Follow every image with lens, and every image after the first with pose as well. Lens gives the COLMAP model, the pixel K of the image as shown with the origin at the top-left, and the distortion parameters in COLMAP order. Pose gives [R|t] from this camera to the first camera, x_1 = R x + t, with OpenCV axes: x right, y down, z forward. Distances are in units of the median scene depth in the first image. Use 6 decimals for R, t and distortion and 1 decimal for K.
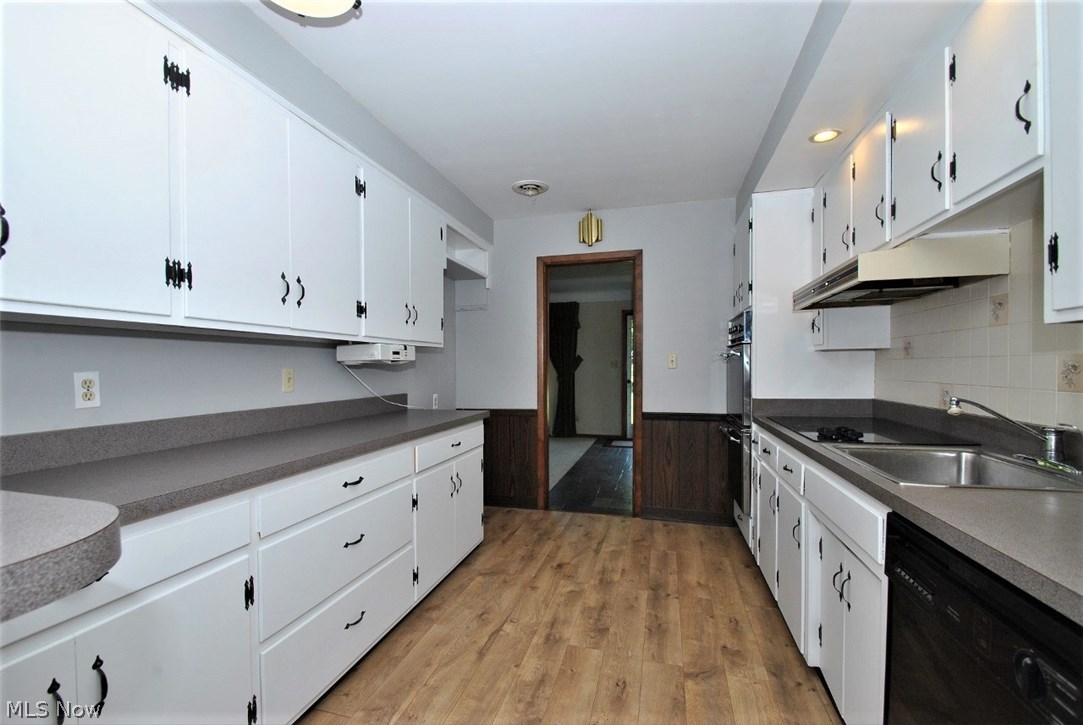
lens RADIAL K [[468.0, 0, 526.2], [0, 468.0, 374.9], [0, 0, 1]] dist [0.013825, -0.017543]
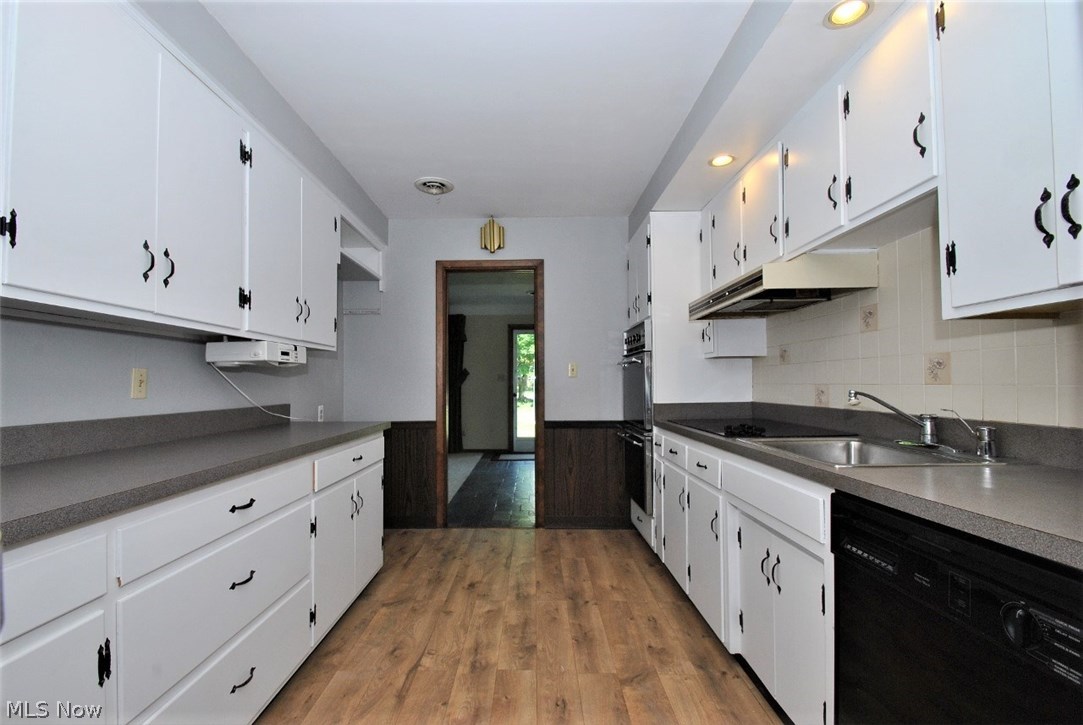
lens RADIAL K [[468.0, 0, 526.2], [0, 468.0, 374.9], [0, 0, 1]] dist [0.013825, -0.017543]
pose [[0.964639, 0.004056, 0.263542, -0.089344], [0.005835, 0.999308, -0.036737, 0.029651], [-0.263509, 0.036976, 0.963948, 0.071417]]
